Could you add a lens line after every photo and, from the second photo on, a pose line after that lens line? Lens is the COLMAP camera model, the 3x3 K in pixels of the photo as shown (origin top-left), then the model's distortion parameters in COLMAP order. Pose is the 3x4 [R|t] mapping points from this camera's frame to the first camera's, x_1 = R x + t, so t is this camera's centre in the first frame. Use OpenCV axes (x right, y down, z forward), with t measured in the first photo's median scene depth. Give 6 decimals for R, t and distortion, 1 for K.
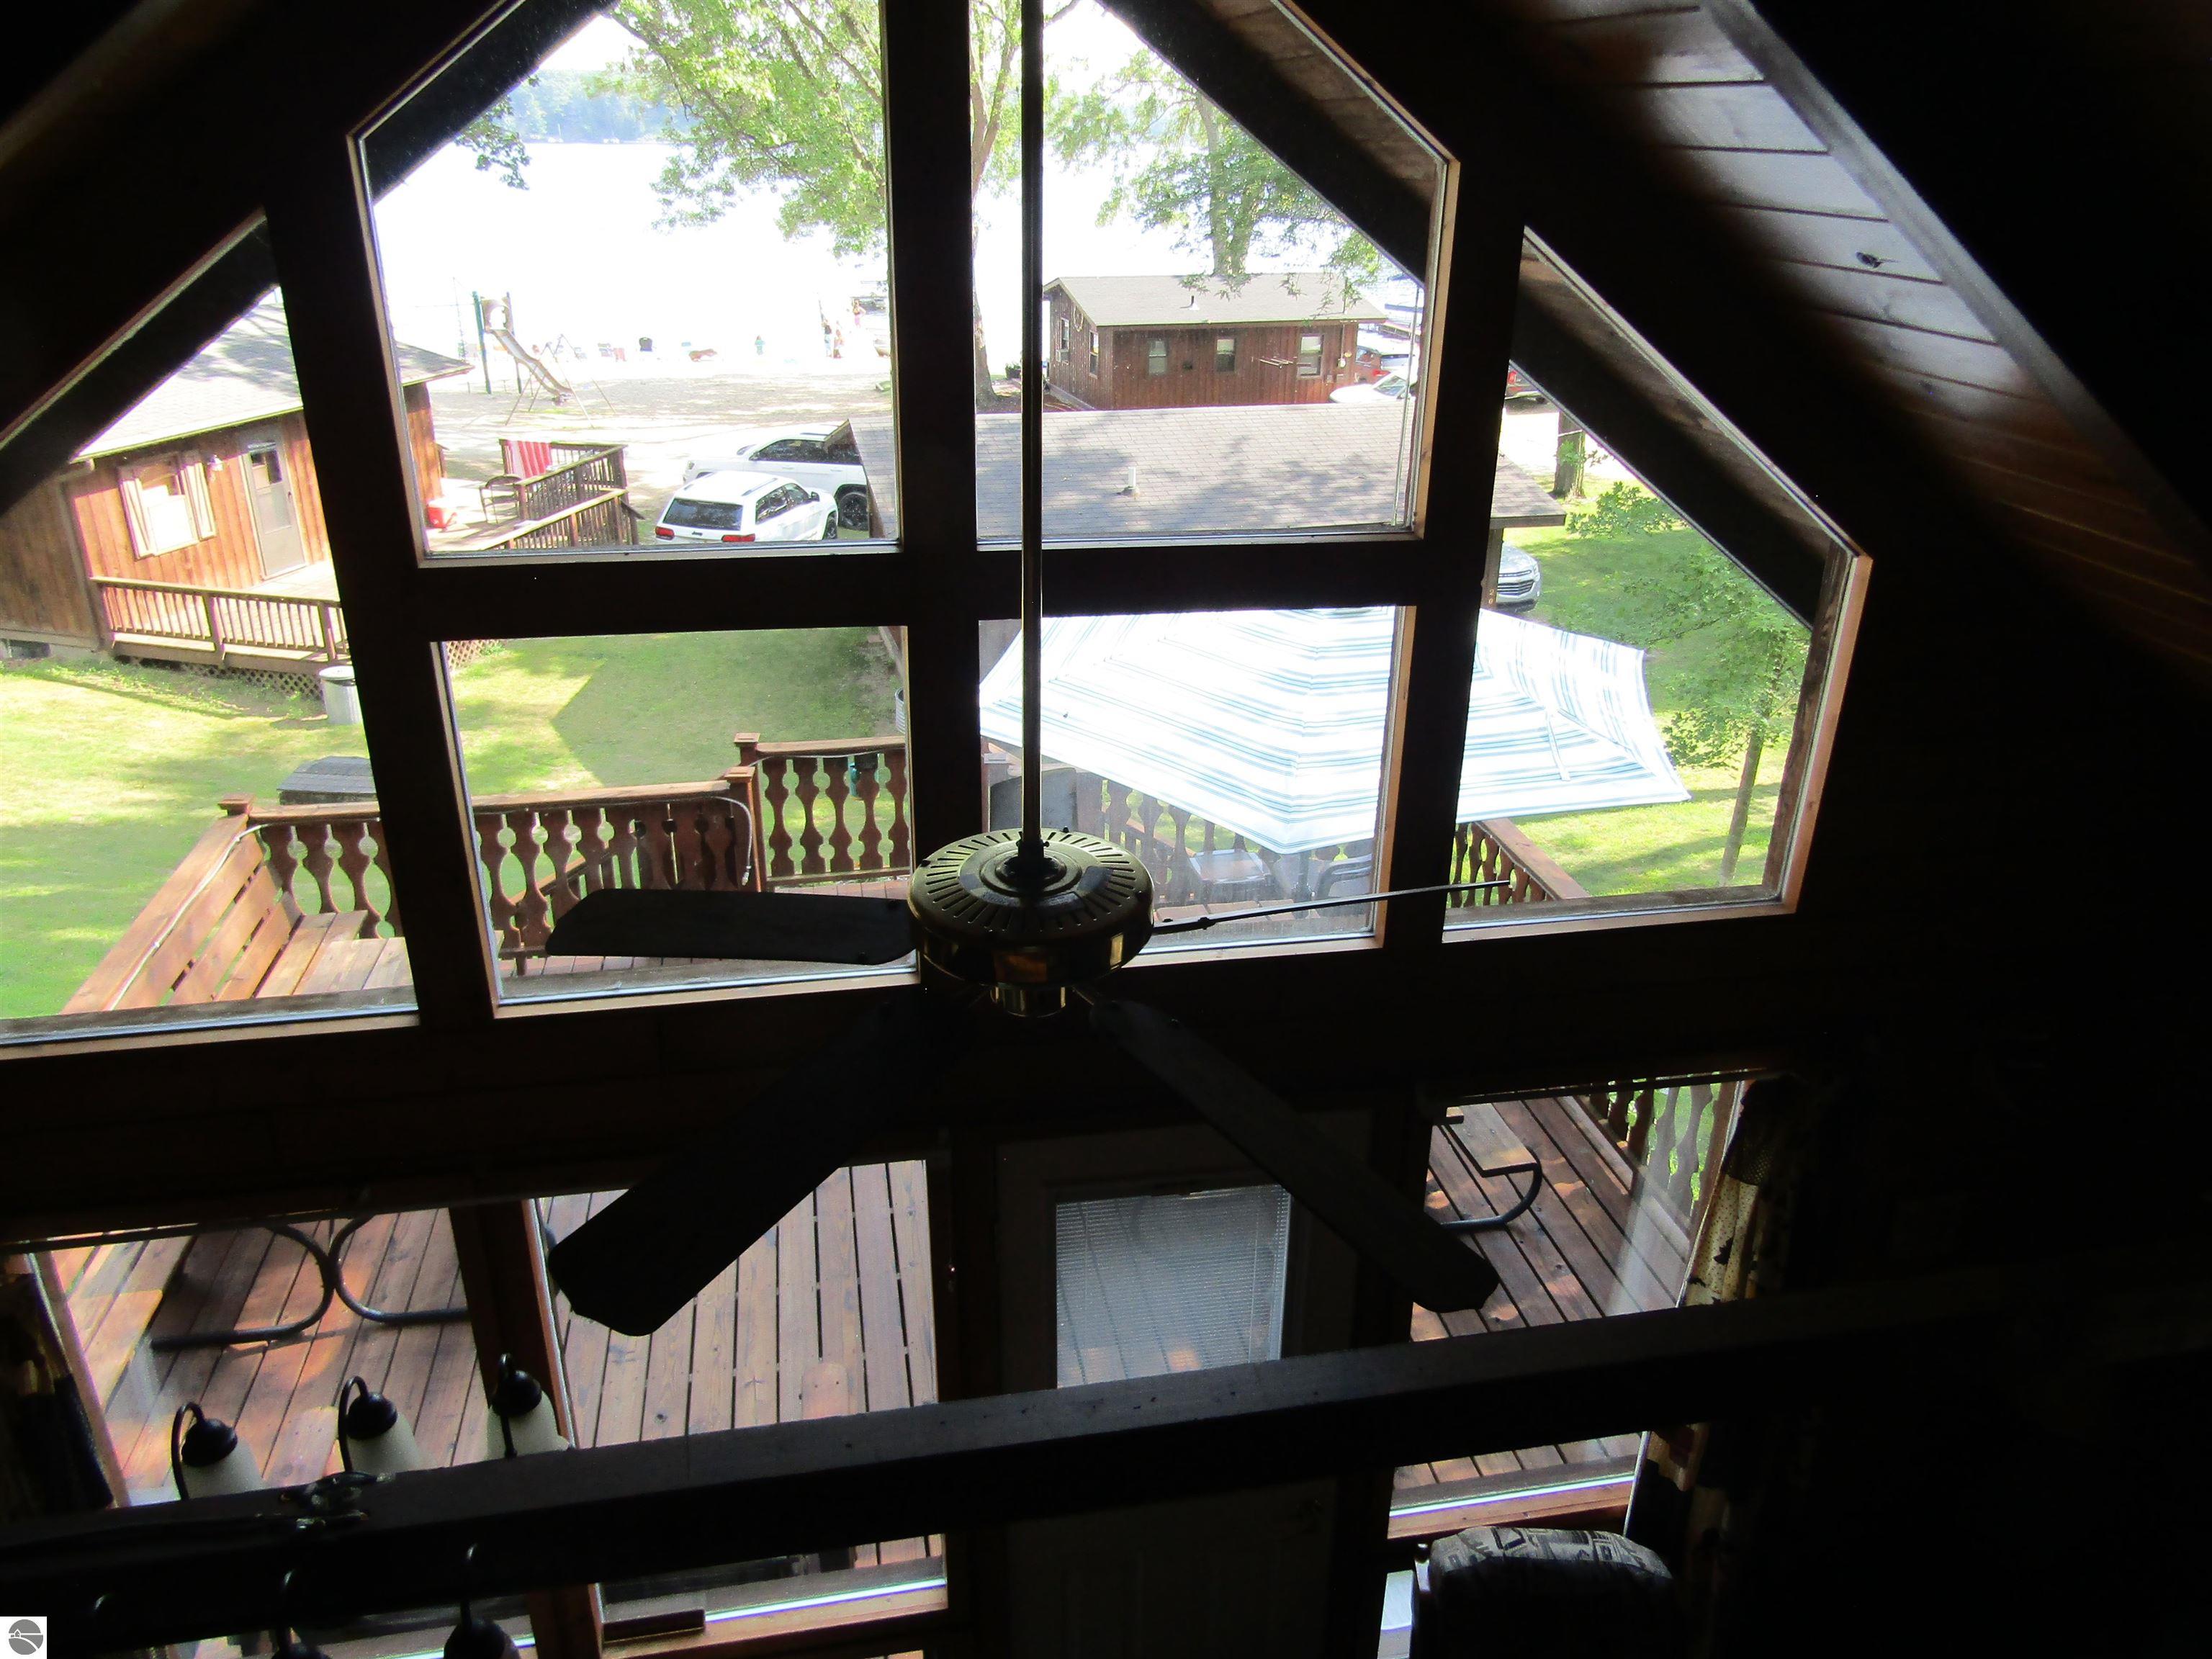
lens RADIAL K [[1573.7, 0, 1106.0], [0, 1573.7, 829.5], [0, 0, 1]] dist [-0.026951, 0.037364]
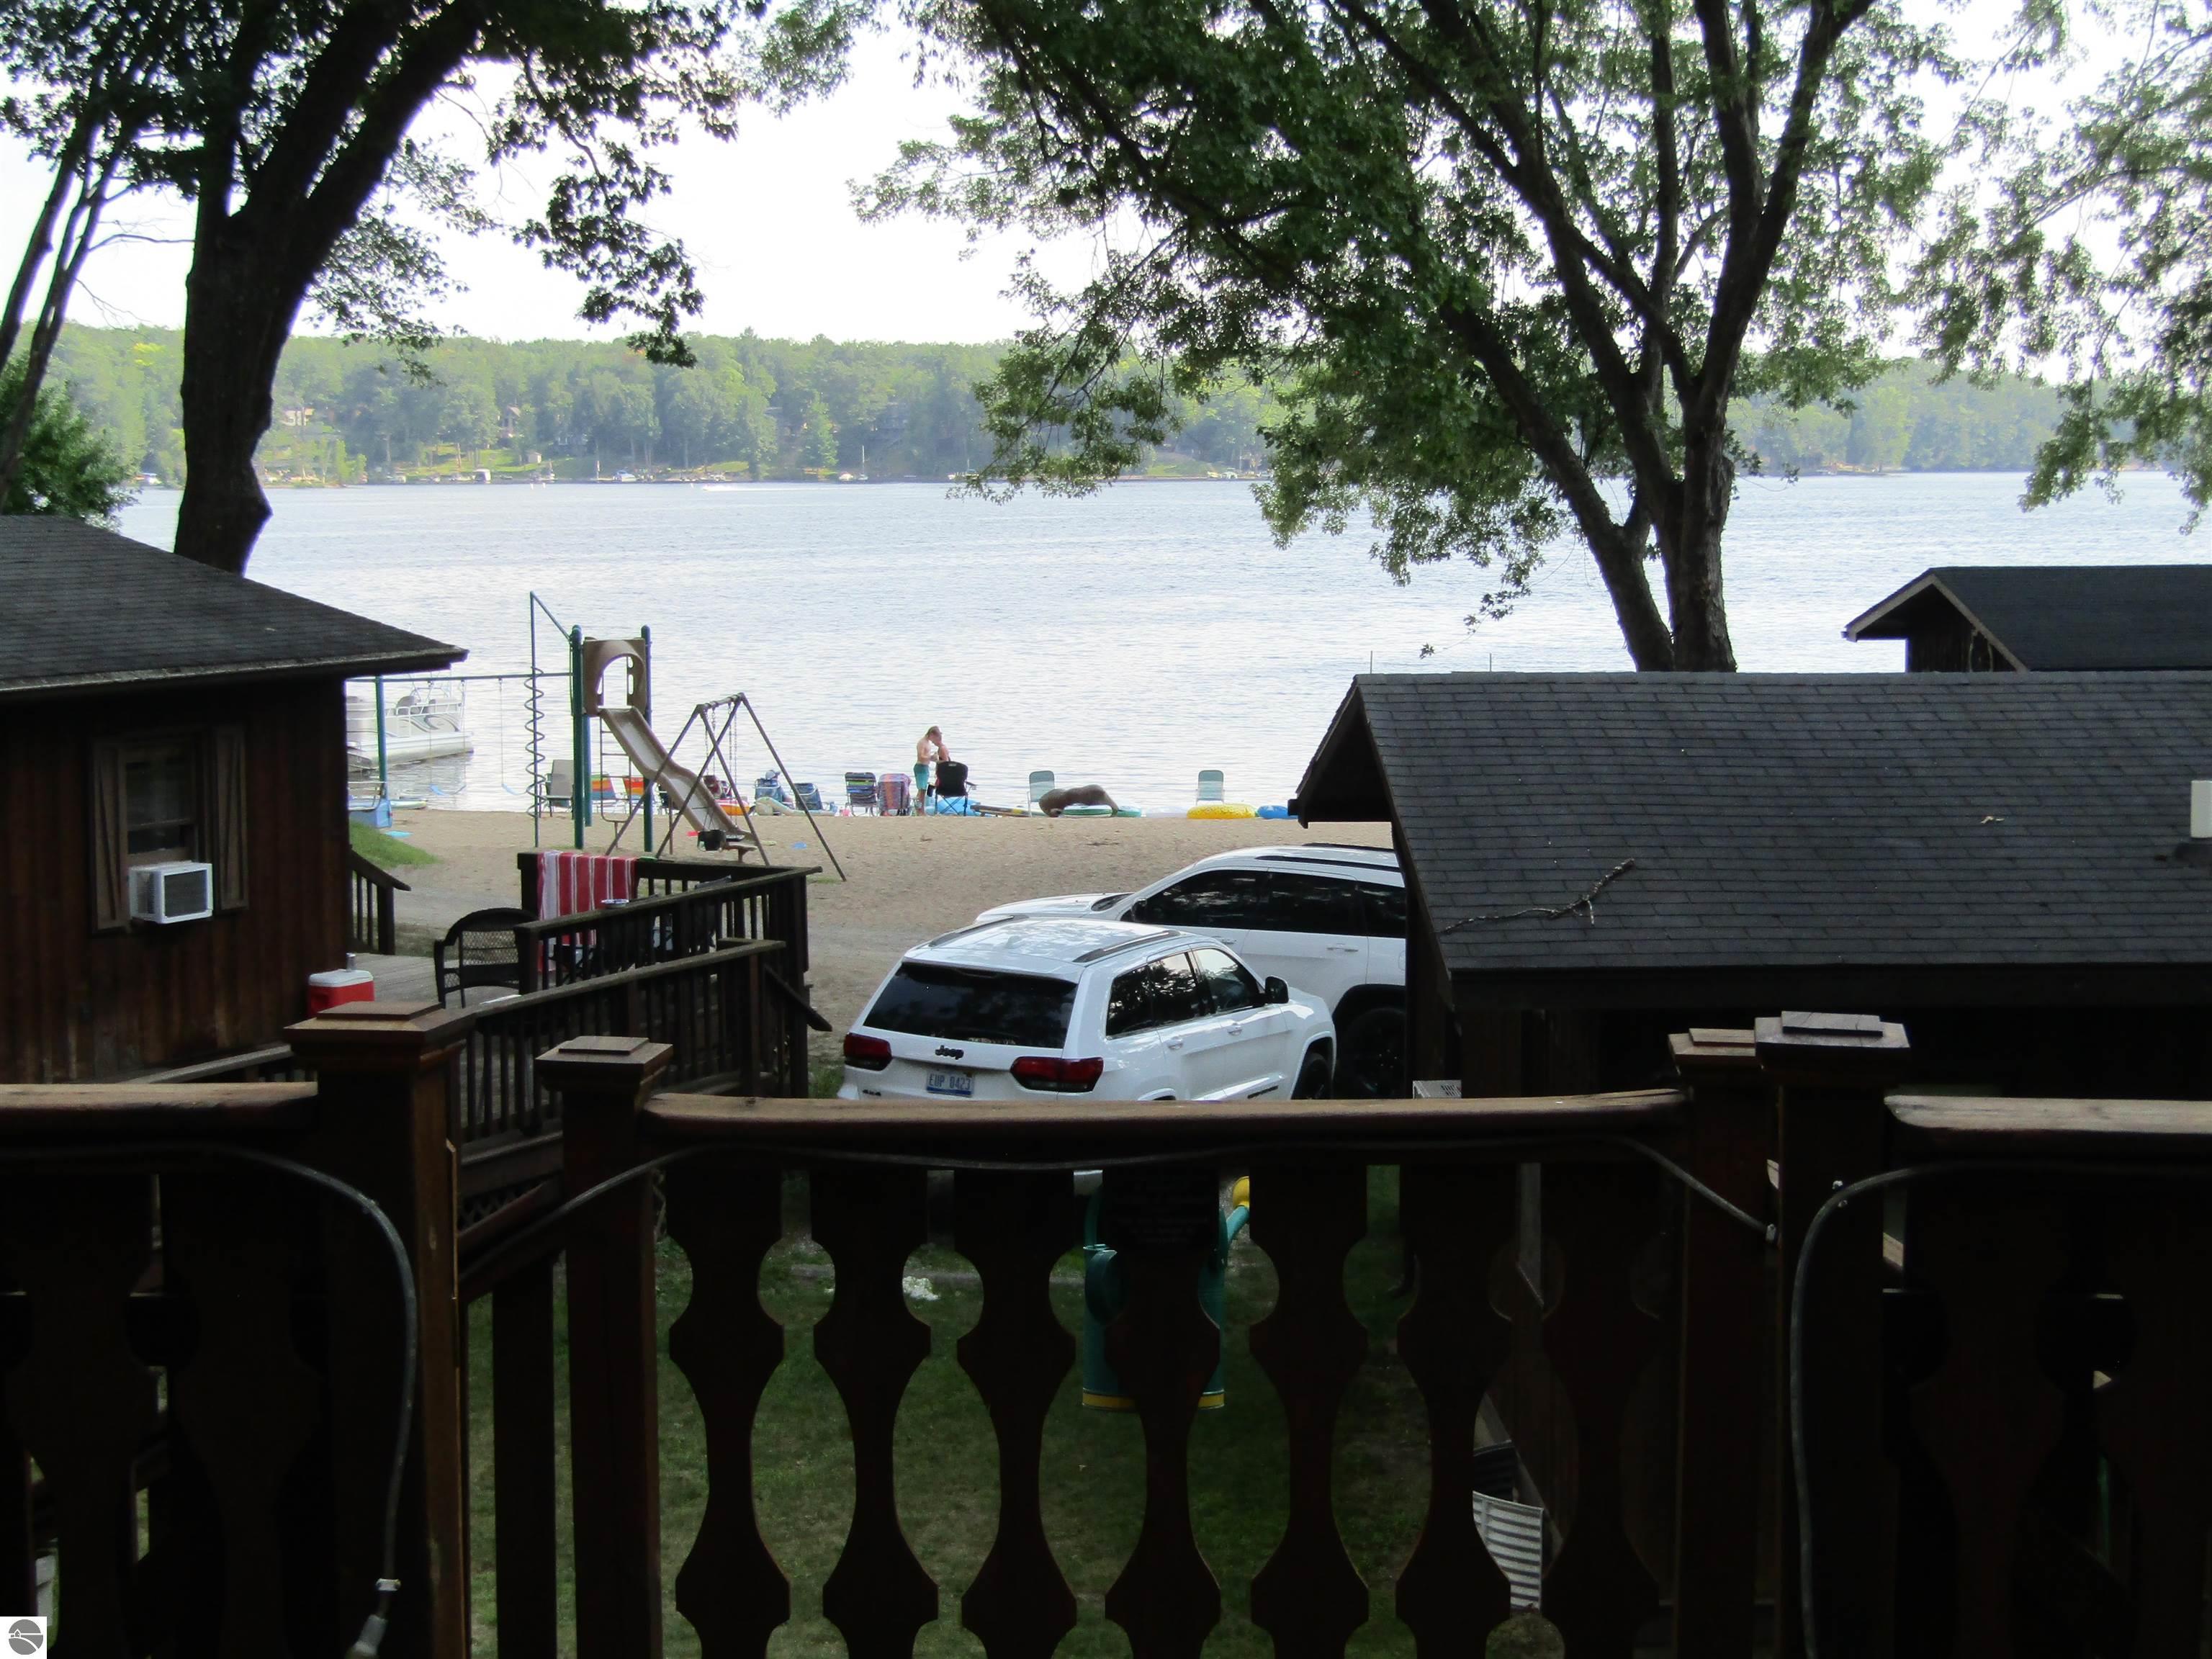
lens RADIAL K [[3324.2, 0, 1106.0], [0, 3324.2, 829.5], [0, 0, 1]] dist [0.030100, 0.018825]
pose [[0.965948, -0.011279, -0.258489, -0.017570], [-0.081542, 0.934867, -0.345507, 0.026031], [0.245550, 0.354819, 0.902113, 0.237664]]
